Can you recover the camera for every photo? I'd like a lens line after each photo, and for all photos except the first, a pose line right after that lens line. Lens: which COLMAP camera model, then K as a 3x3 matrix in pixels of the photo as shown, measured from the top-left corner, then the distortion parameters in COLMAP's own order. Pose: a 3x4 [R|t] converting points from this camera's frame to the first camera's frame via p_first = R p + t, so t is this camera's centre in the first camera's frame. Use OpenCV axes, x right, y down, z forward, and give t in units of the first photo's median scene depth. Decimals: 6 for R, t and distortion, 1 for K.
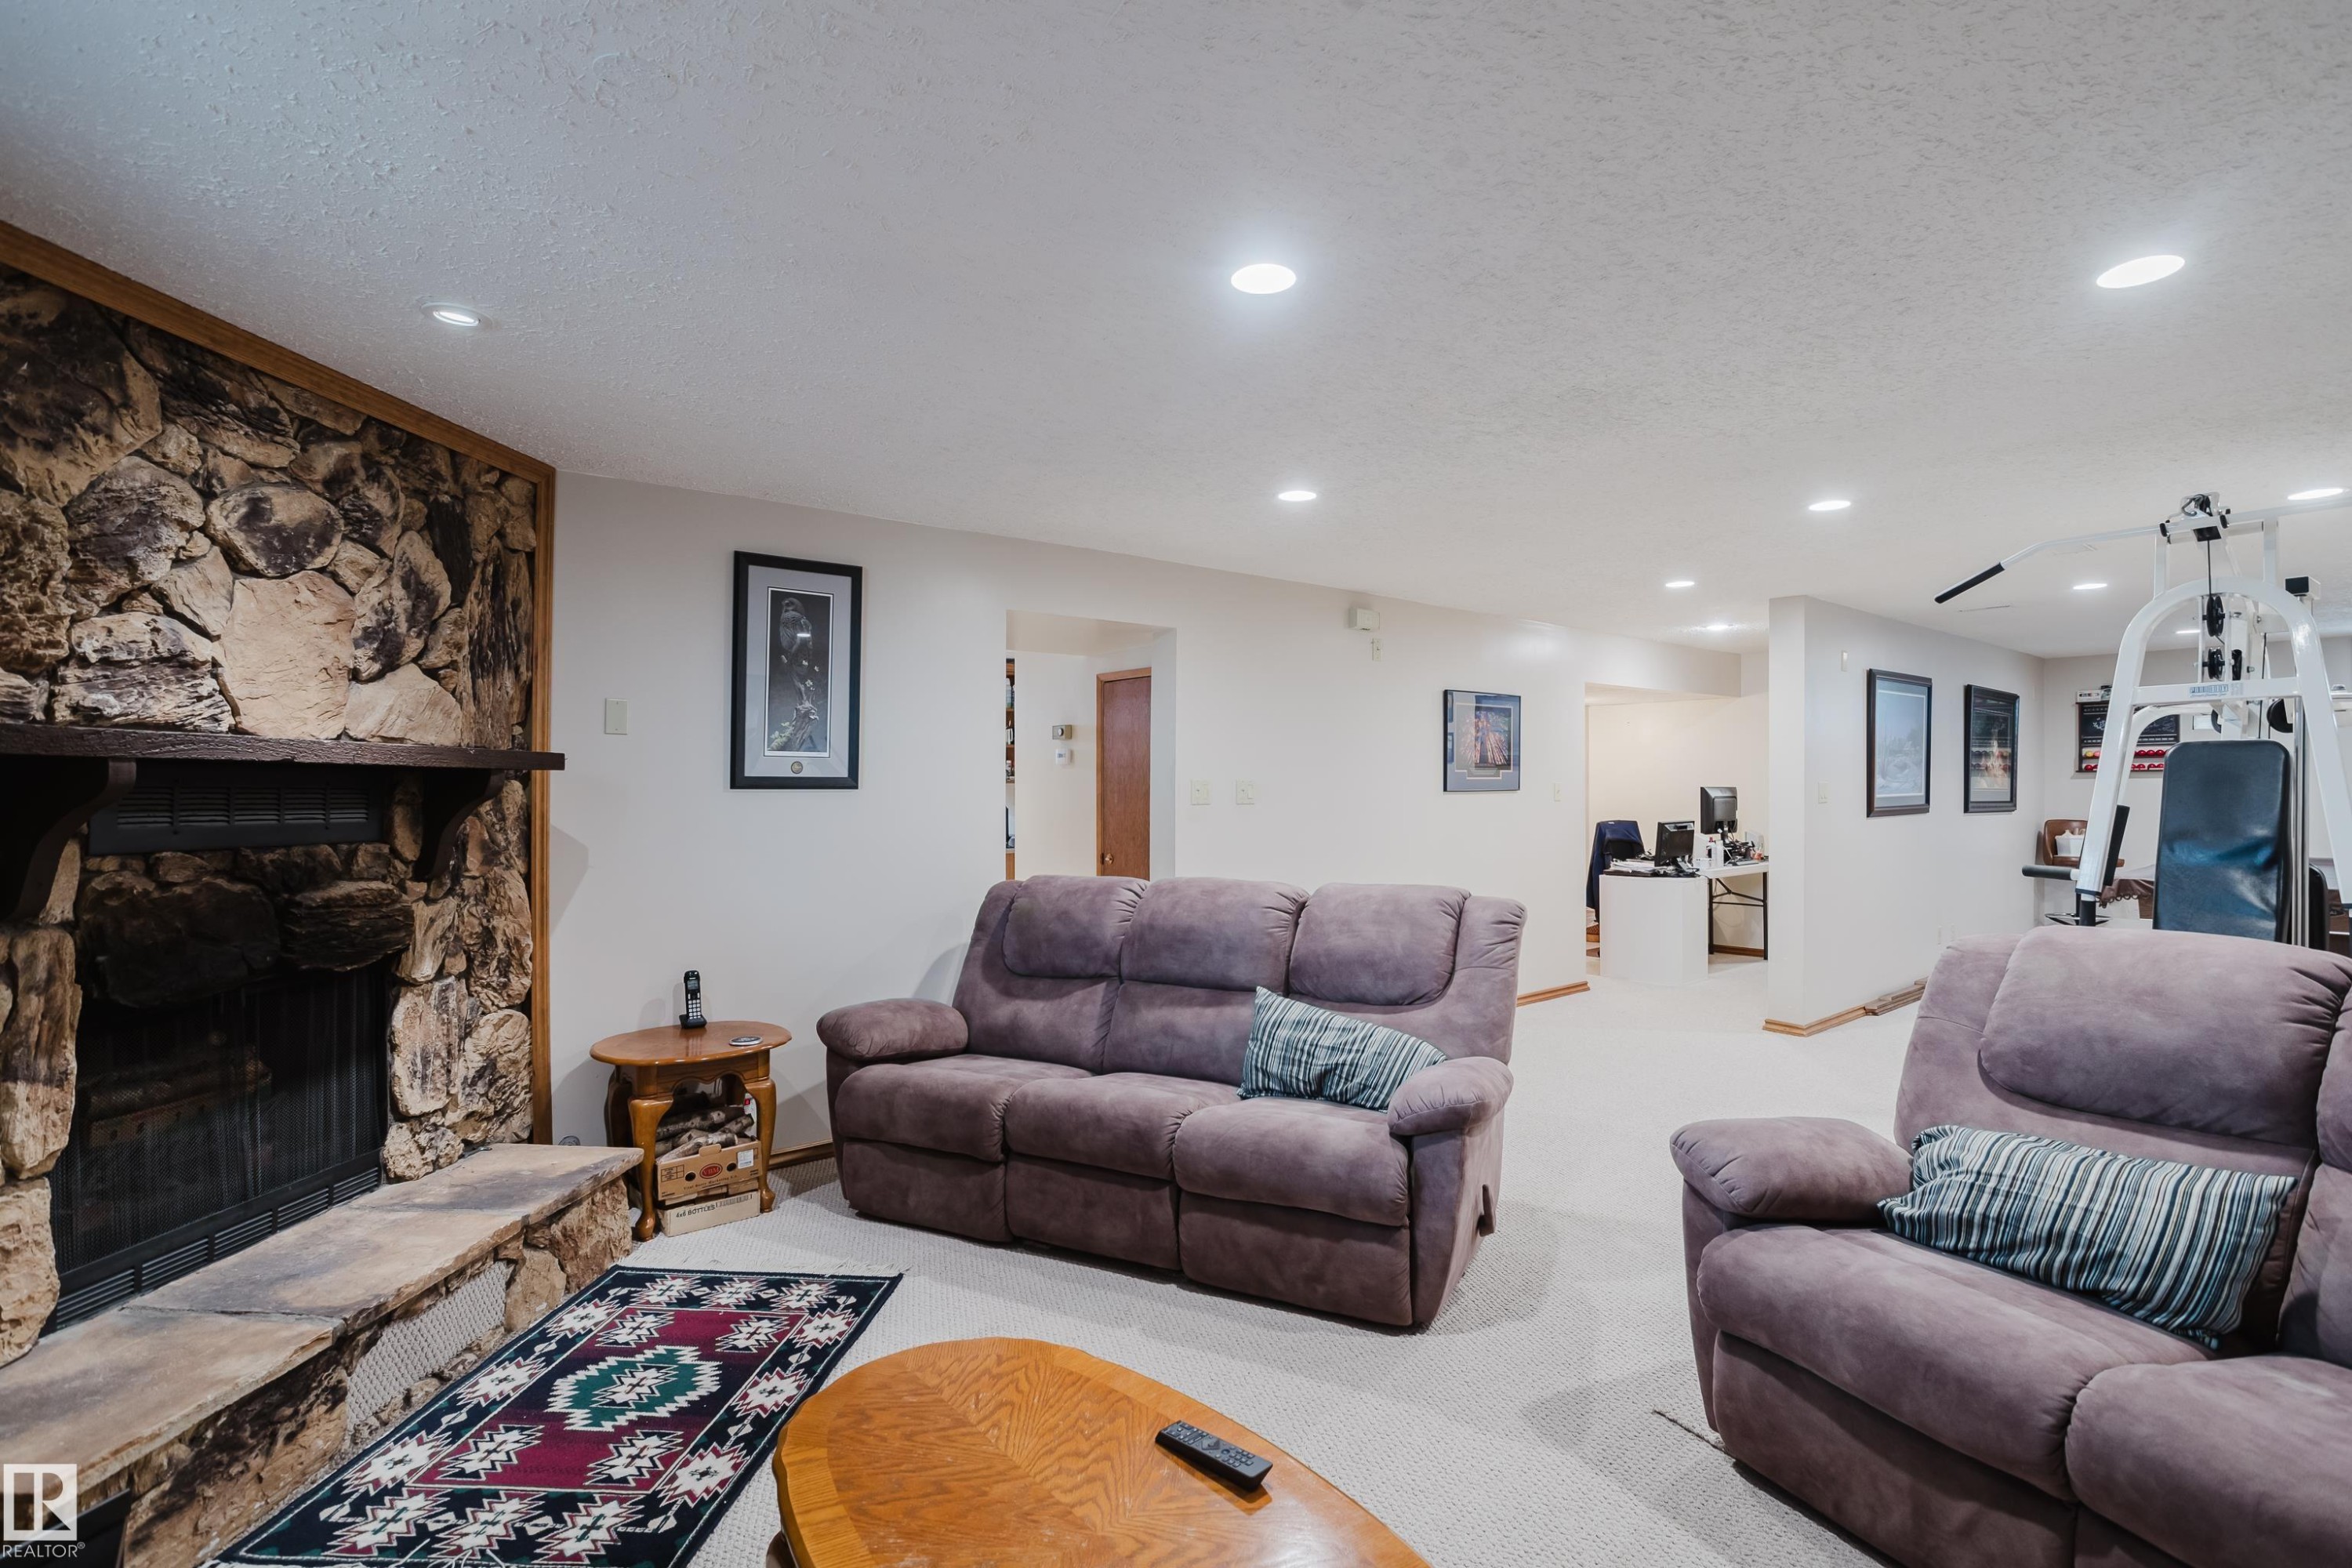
lens RADIAL K [[1140.5, 0, 1171.2], [0, 1140.5, 769.8], [0, 0, 1]] dist [-0.045847, 0.035198]
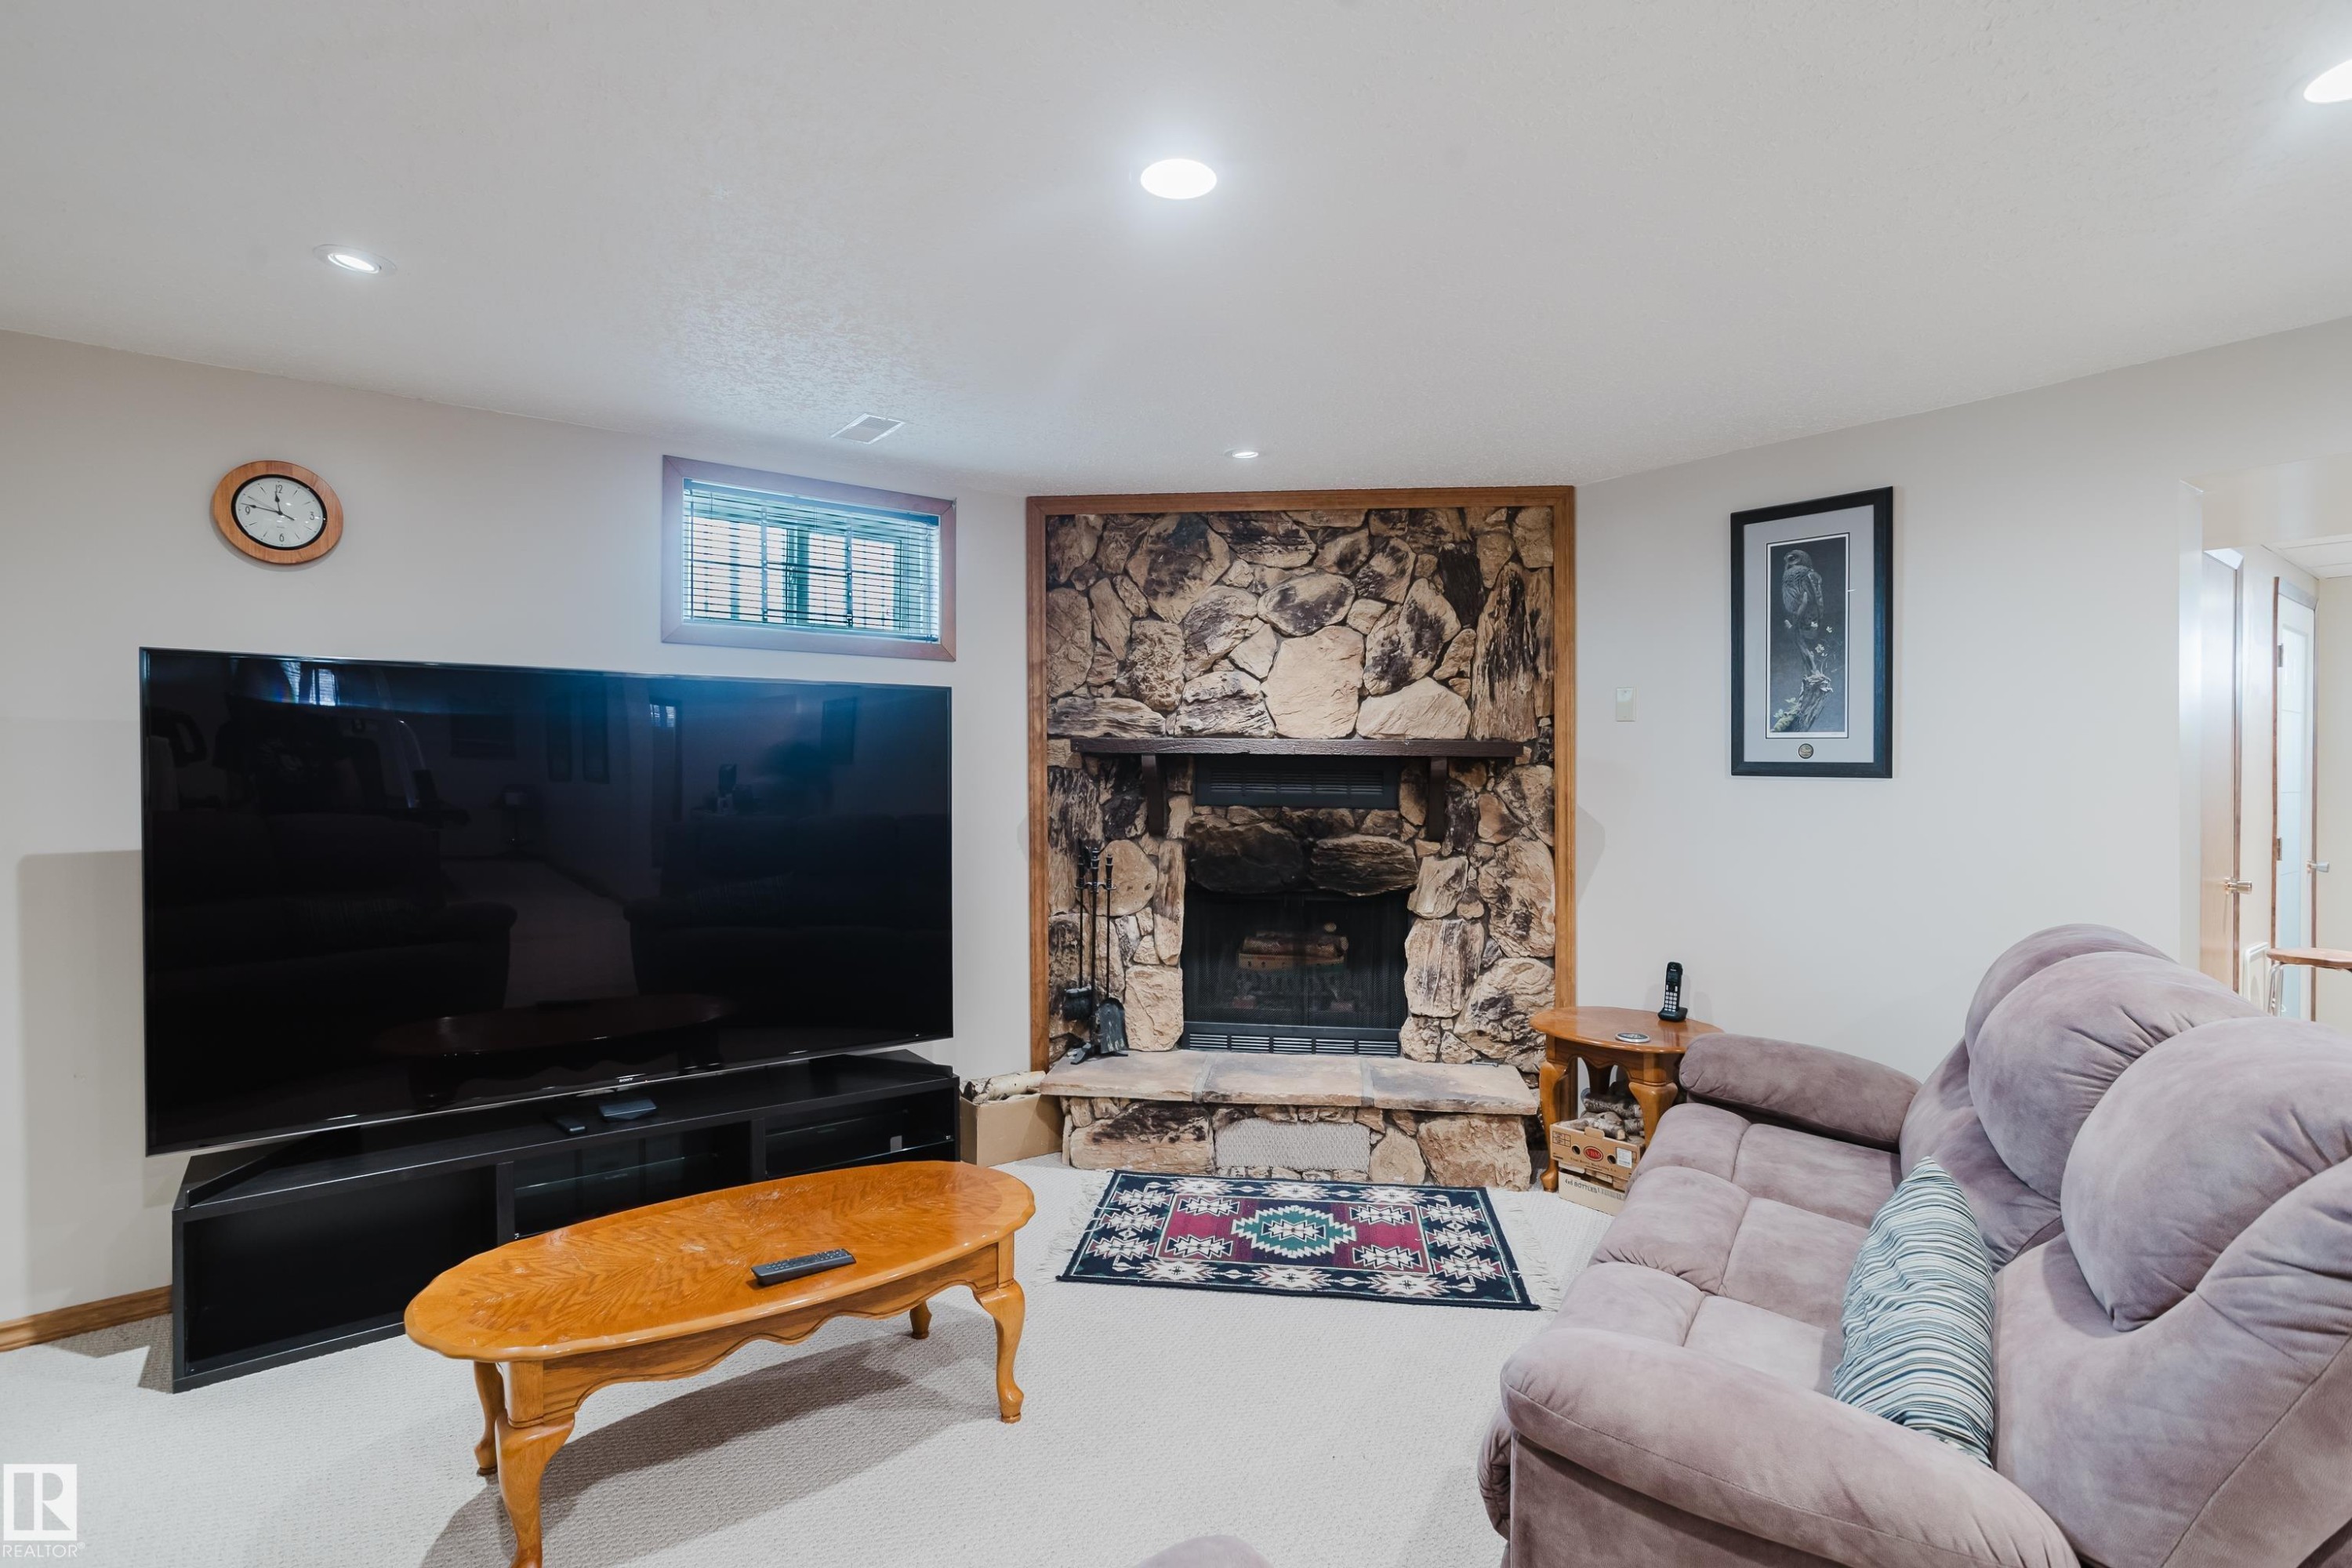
lens RADIAL K [[1140.5, 0, 1171.2], [0, 1140.5, 769.8], [0, 0, 1]] dist [-0.045847, 0.035198]
pose [[-0.028482, 0.007485, -0.999566, 0.704607], [0.008743, 0.999936, 0.007239, 0.002545], [0.999556, -0.008533, -0.028546, 0.758565]]
